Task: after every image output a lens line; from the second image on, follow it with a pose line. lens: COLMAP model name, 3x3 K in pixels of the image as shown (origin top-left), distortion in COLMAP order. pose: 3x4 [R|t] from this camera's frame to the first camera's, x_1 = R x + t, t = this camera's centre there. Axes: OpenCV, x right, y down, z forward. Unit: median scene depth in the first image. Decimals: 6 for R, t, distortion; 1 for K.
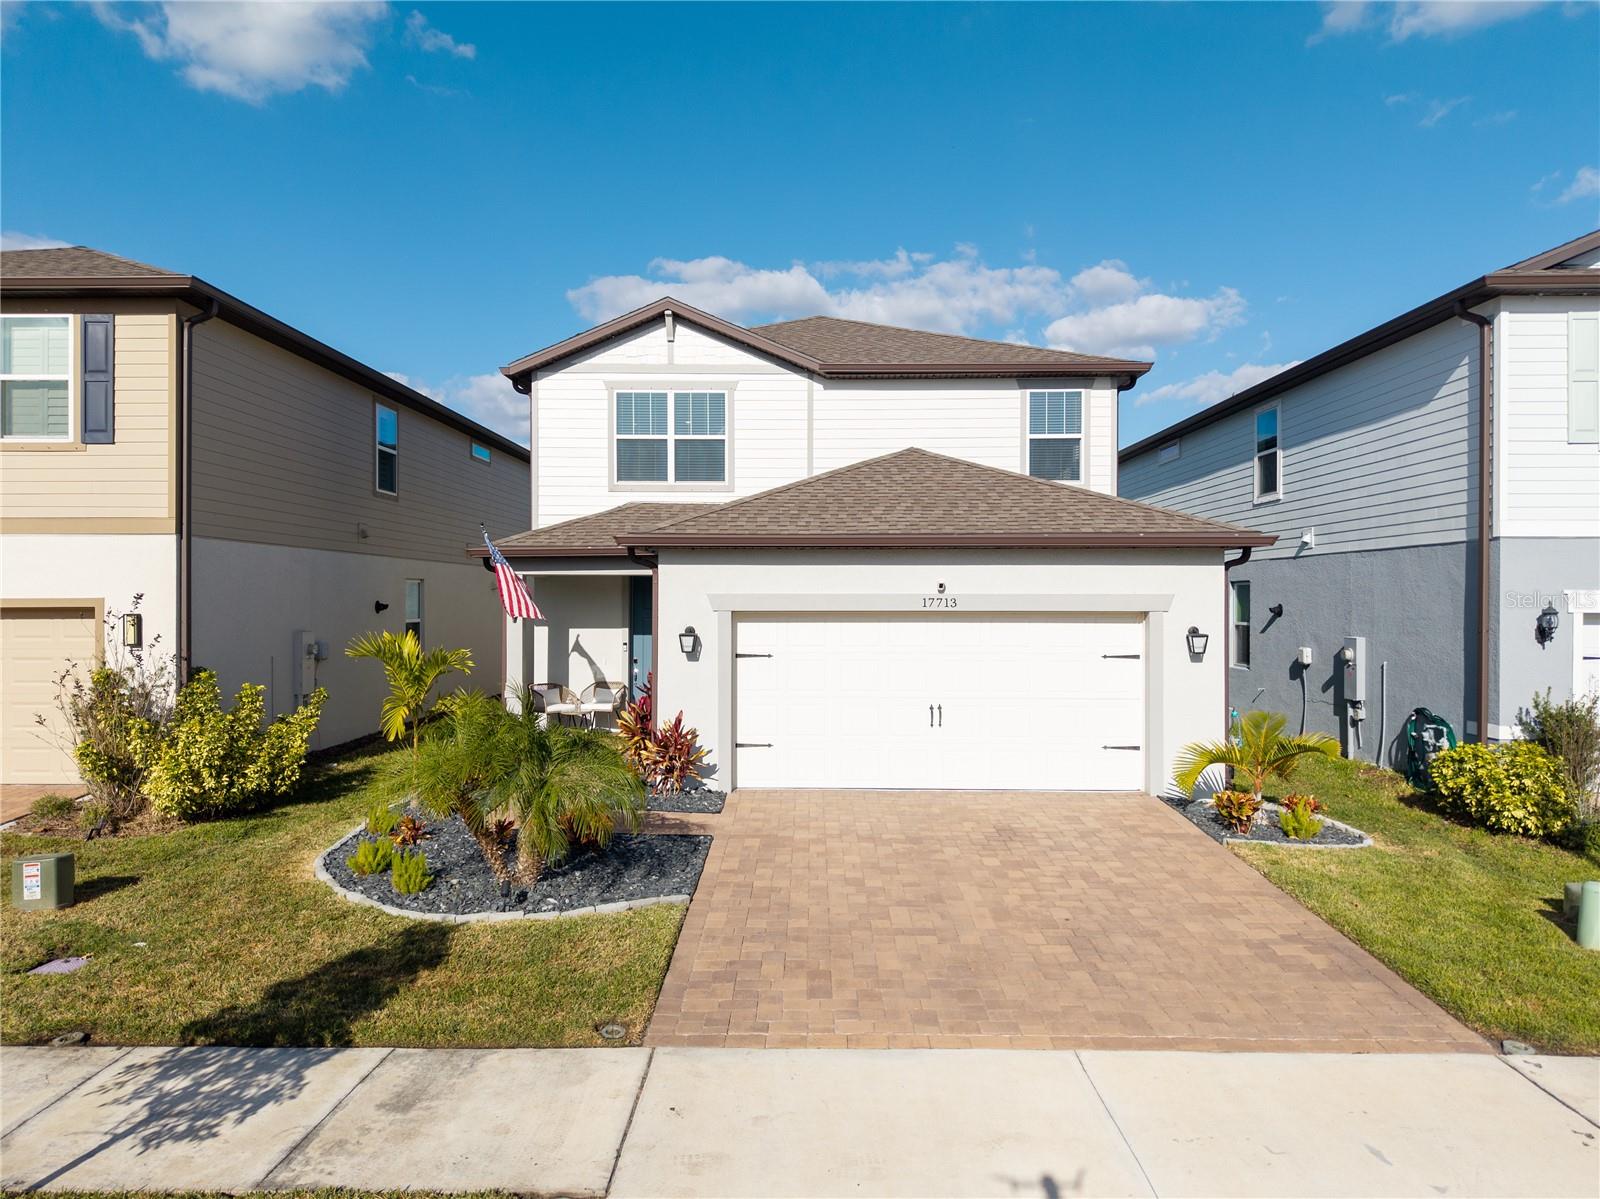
lens RADIAL K [[1084.5, 0, 800.0], [0, 1084.5, 599.5], [0, 0, 1]] dist [-0.001751, -0.001350]
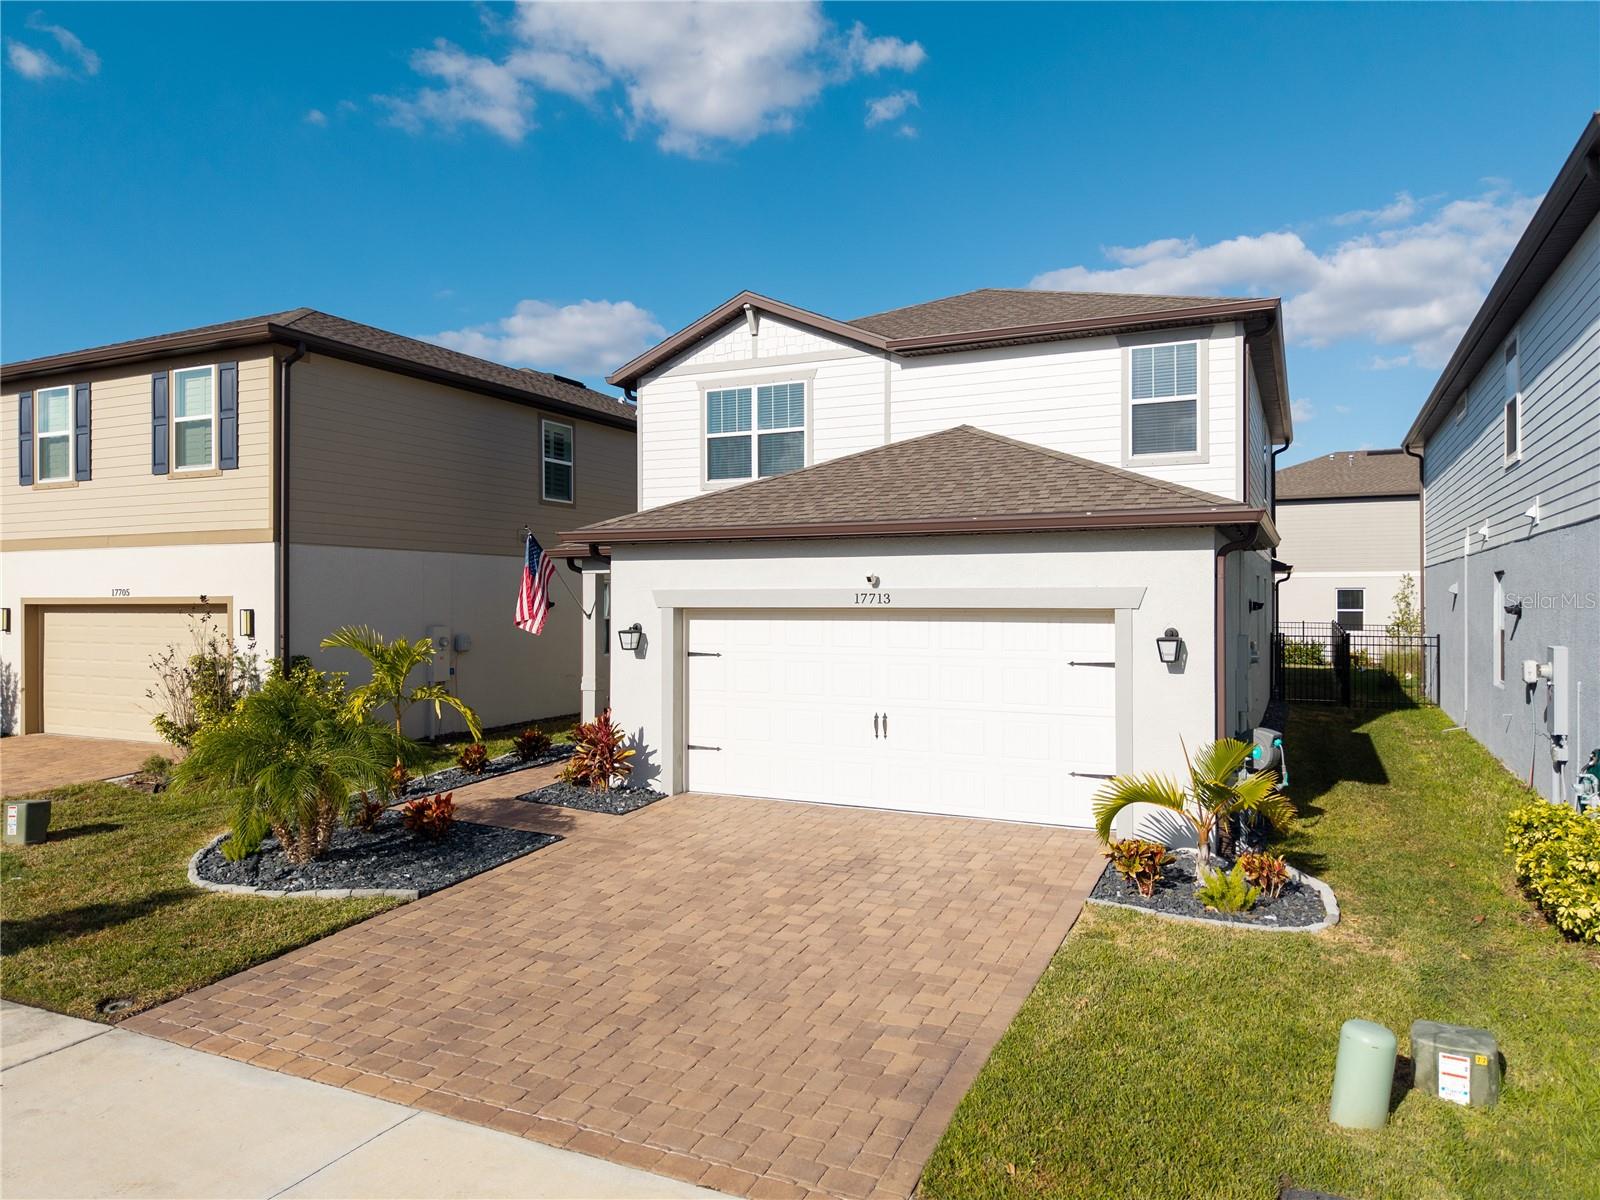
lens RADIAL K [[1079.6, 0, 796.8], [0, 1079.6, 597.8], [0, 0, 1]] dist [0.005320, -0.003933]
pose [[0.907495, -0.002683, -0.420054, 0.440198], [0.001878, 0.999996, -0.002331, 0.004183], [0.420058, 0.001327, 0.907496, 0.168515]]
